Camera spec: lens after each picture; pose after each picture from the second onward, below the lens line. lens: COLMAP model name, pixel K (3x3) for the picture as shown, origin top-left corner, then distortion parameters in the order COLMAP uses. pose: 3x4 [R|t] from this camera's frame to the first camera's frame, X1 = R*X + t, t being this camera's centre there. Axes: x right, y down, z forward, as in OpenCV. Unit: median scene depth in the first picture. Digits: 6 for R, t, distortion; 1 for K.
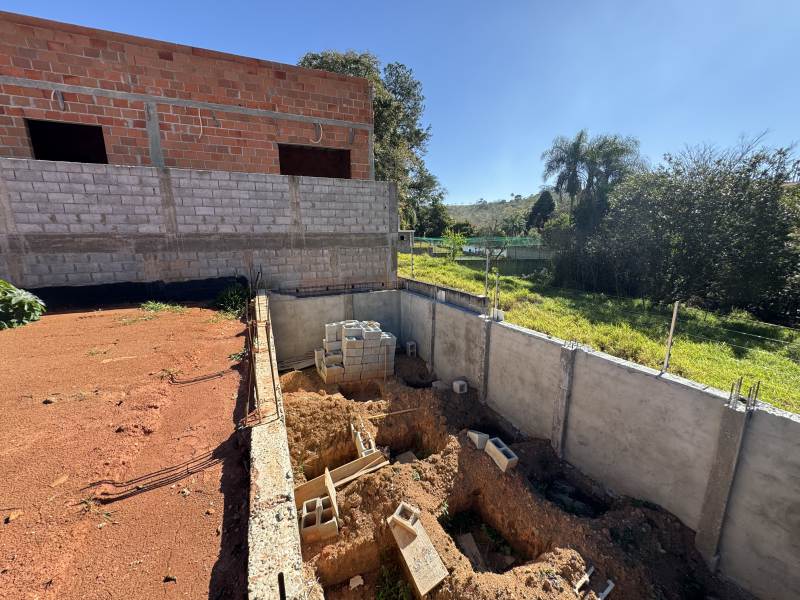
lens RADIAL K [[320.0, 0, 401.5], [0, 320.0, 299.5], [0, 0, 1]] dist [-0.004565, 0.001184]
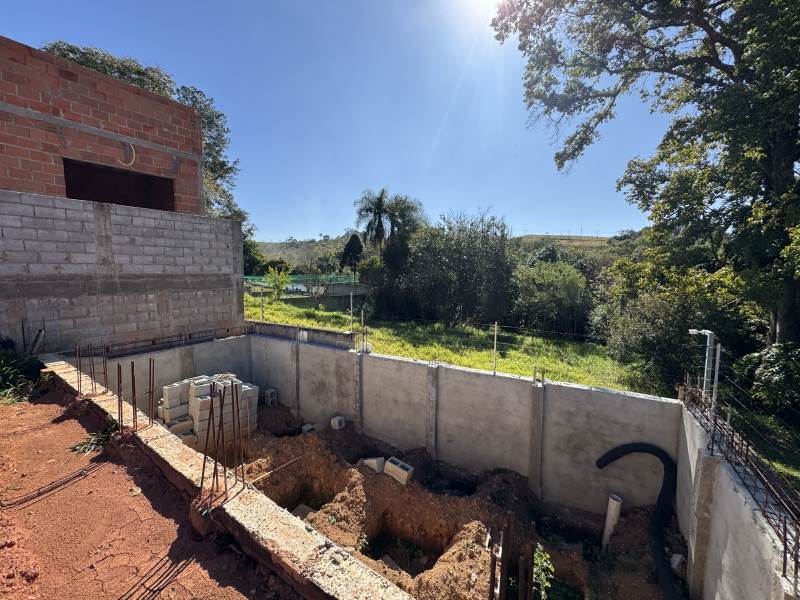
lens RADIAL K [[320.0, 0, 401.9], [0, 320.0, 299.1], [0, 0, 1]] dist [-0.004565, 0.001184]
pose [[0.843274, -0.043069, 0.535755, -0.163200], [0.104474, 0.990907, -0.084784, -0.010338], [-0.527232, 0.127469, 0.840106, -0.018512]]
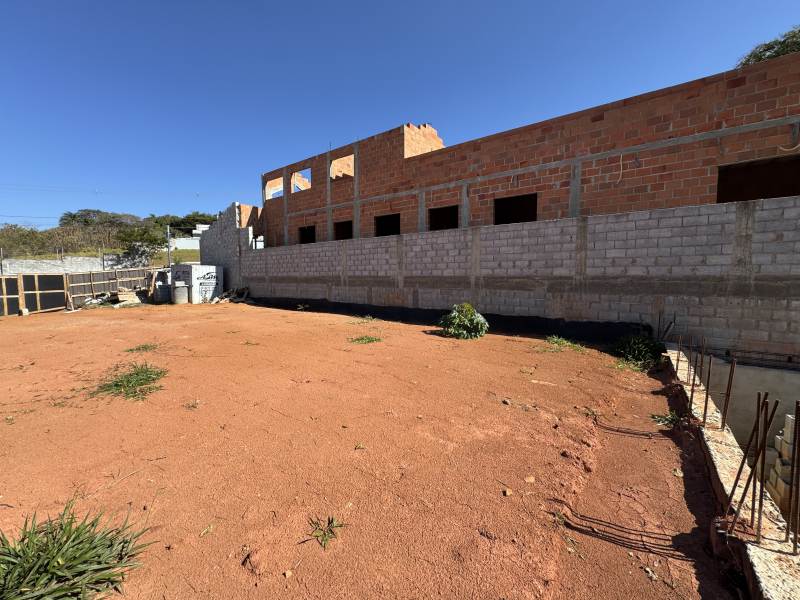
lens RADIAL K [[320.0, 0, 400.2], [0, 320.0, 298.8], [0, 0, 1]] dist [-0.004565, 0.001184]
pose [[0.497326, 0.062890, -0.865281, -0.090001], [-0.180665, 0.983011, -0.032392, 0.011178], [0.848544, 0.172435, 0.500239, -0.027790]]
